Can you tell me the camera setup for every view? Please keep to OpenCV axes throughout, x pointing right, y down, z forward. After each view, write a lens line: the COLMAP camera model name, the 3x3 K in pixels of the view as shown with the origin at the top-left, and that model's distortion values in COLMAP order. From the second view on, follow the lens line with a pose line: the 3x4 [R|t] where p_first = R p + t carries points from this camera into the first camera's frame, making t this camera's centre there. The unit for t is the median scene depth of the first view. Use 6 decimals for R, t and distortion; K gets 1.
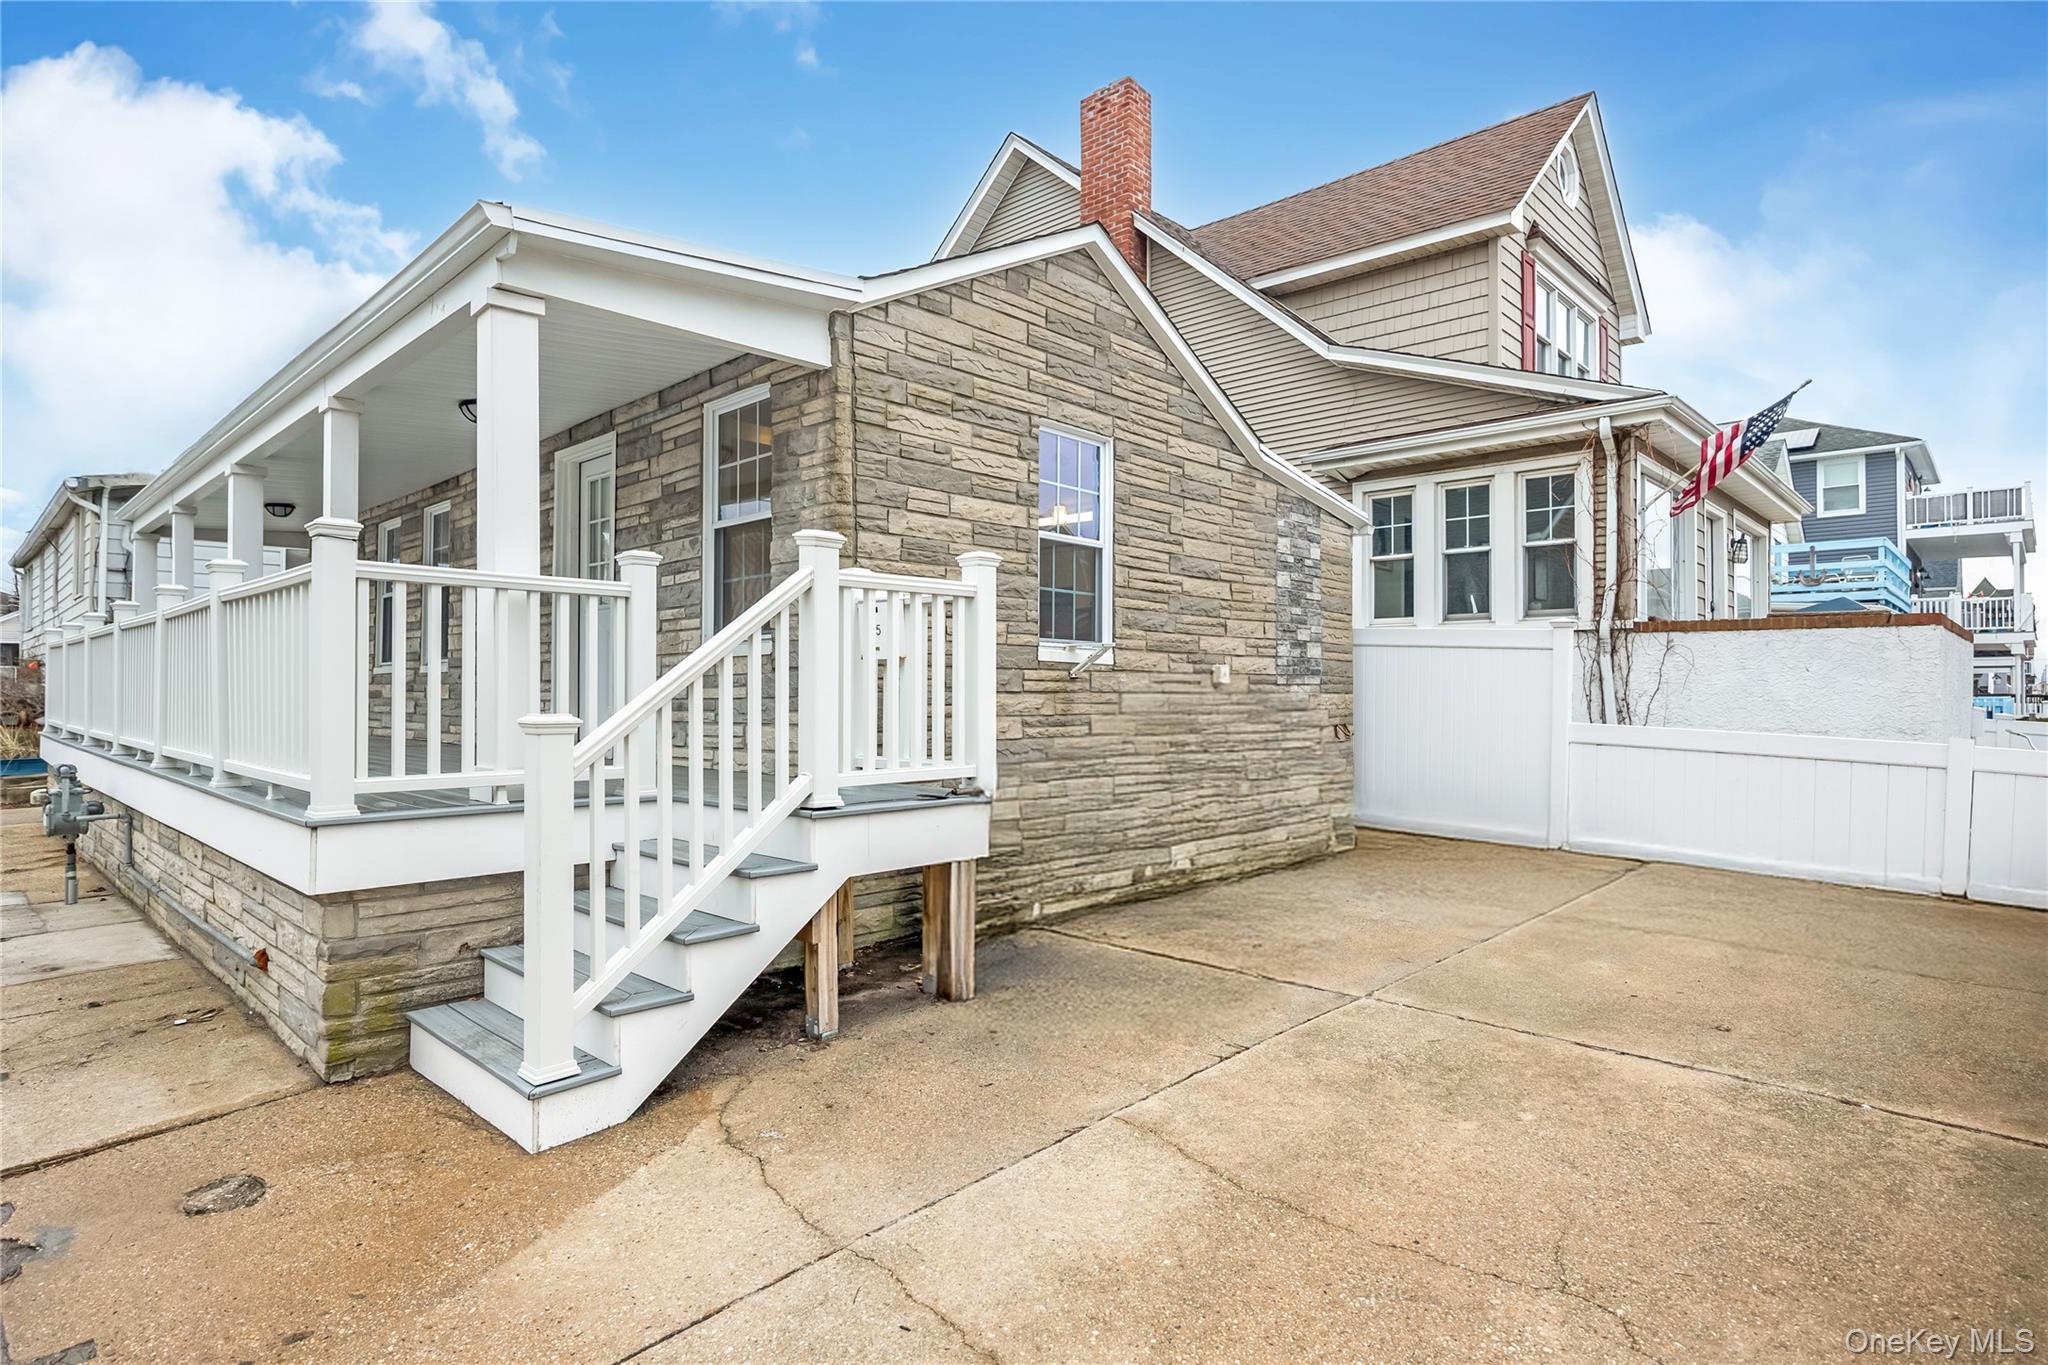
lens RADIAL K [[1063.7, 0, 1023.9], [0, 1063.7, 683.1], [0, 0, 1]] dist [-0.000796, -0.000302]
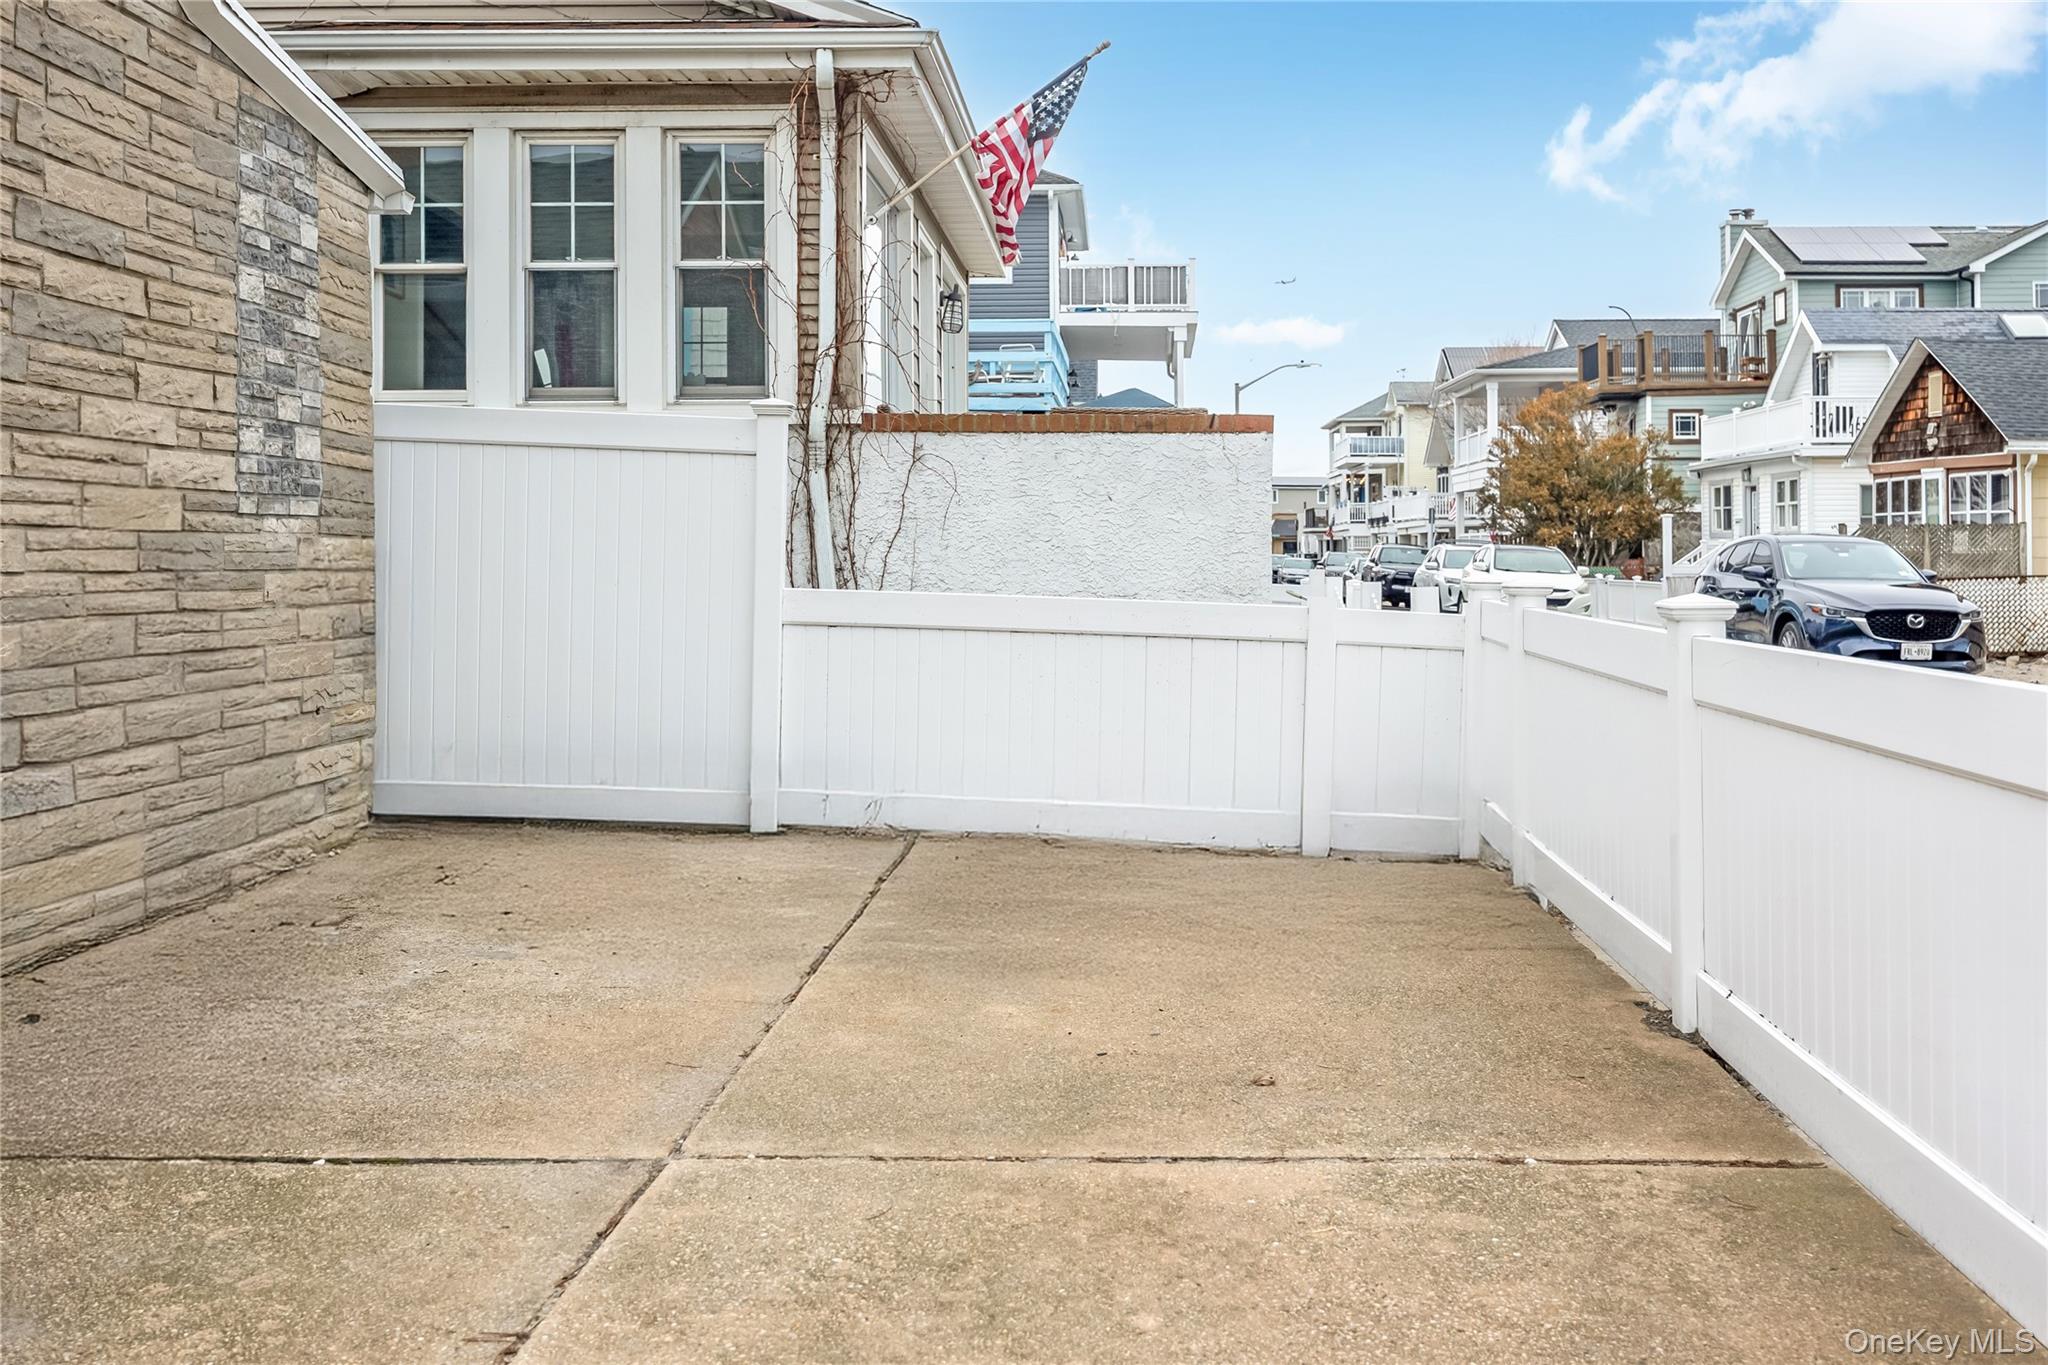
lens RADIAL K [[1975.9, 0, 1026.2], [0, 1975.9, 550.8], [0, 0, 1]] dist [-0.002117, 0.004774]
pose [[0.730270, 0.000258, 0.683159, -0.092483], [0.000435, 1.000000, -0.000843, 0.017738], [-0.683159, 0.000912, 0.730269, 0.153193]]
